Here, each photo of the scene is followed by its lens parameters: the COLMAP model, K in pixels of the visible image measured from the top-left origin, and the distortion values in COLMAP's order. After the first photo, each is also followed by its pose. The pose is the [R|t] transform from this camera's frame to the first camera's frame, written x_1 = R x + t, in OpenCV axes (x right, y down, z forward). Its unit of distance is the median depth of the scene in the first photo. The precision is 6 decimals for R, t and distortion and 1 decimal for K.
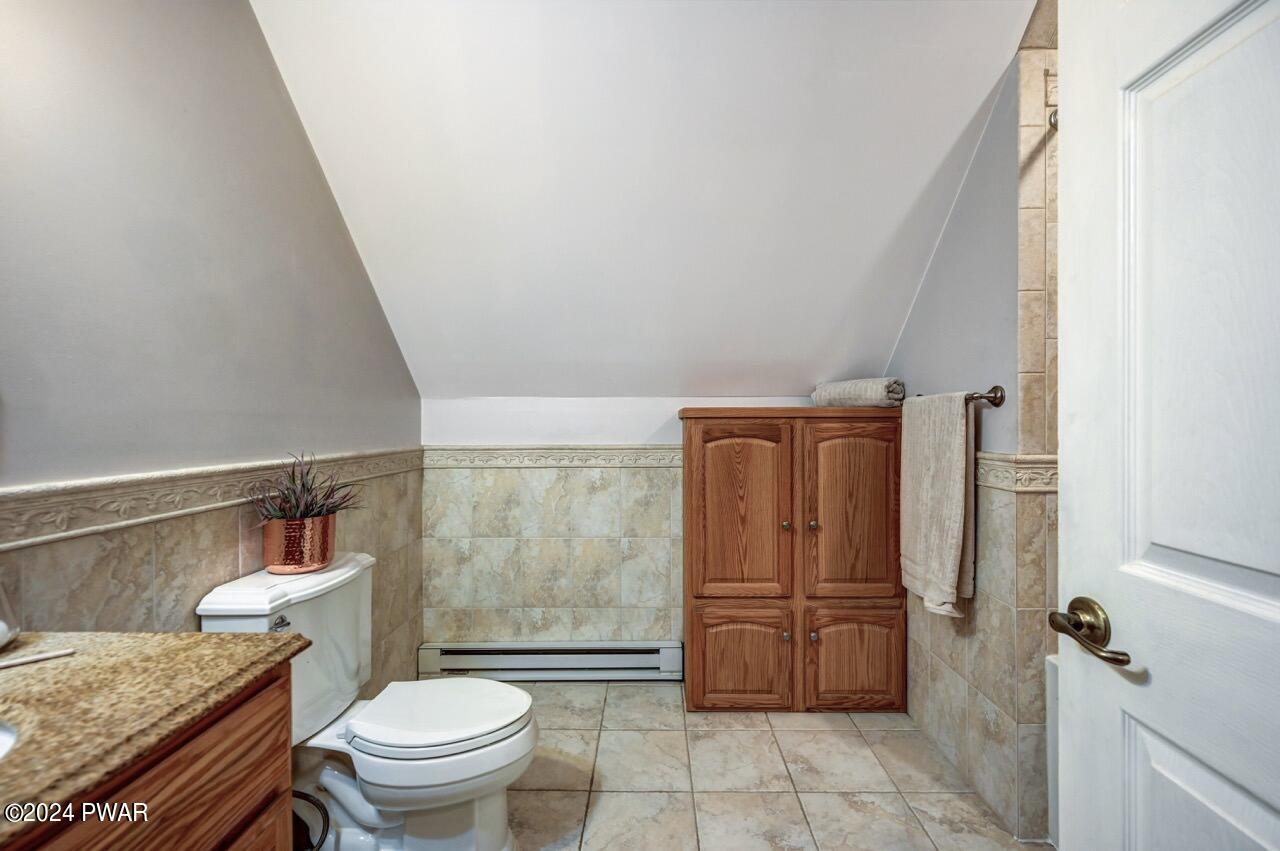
lens RADIAL K [[519.9, 0, 649.9], [0, 519.9, 421.9], [0, 0, 1]] dist [0.001201, 0.000899]
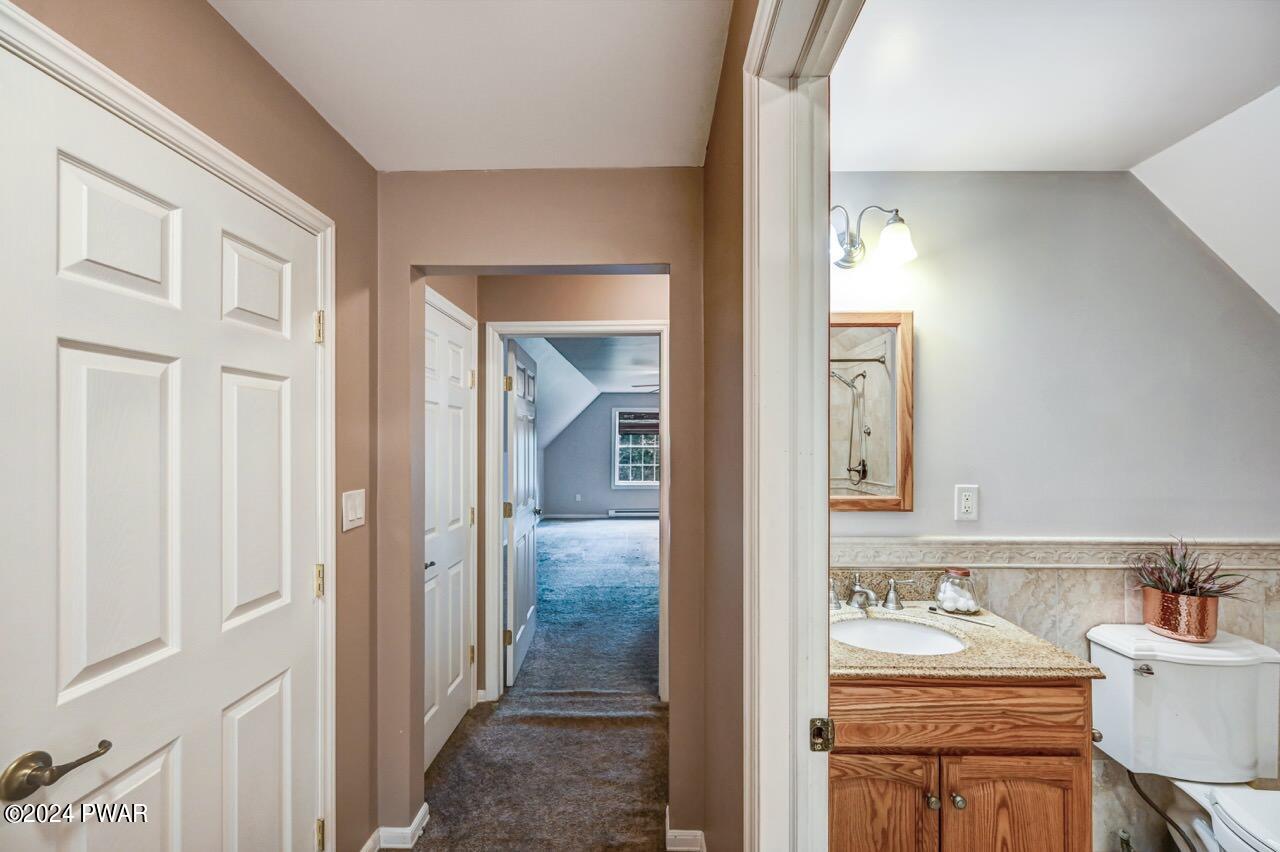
lens RADIAL K [[519.9, 0, 639.5], [0, 519.9, 439.9], [0, 0, 1]] dist [0.001201, 0.000899]
pose [[-0.001509, 0.005761, -0.999982, 0.652514], [-0.005009, 0.999971, 0.005769, -0.207278], [0.999986, 0.005017, -0.001480, -0.284180]]
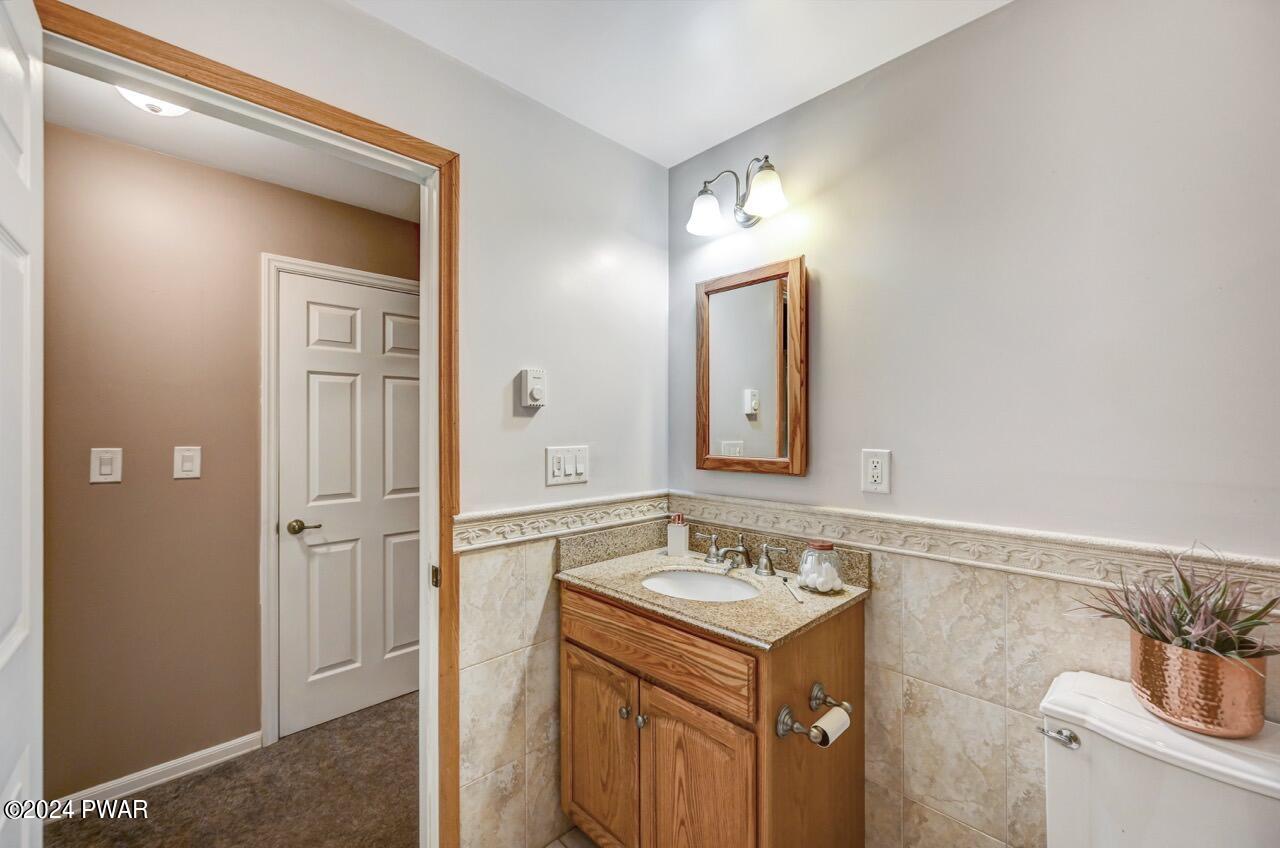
lens RADIAL K [[519.9, 0, 631.5], [0, 519.9, 426.5], [0, 0, 1]] dist [0.001201, 0.000899]
pose [[-0.717940, 0.004168, -0.696093, 0.406922], [0.003141, 0.999991, 0.002748, -0.126835], [0.696098, -0.000213, -0.717947, 1.258225]]
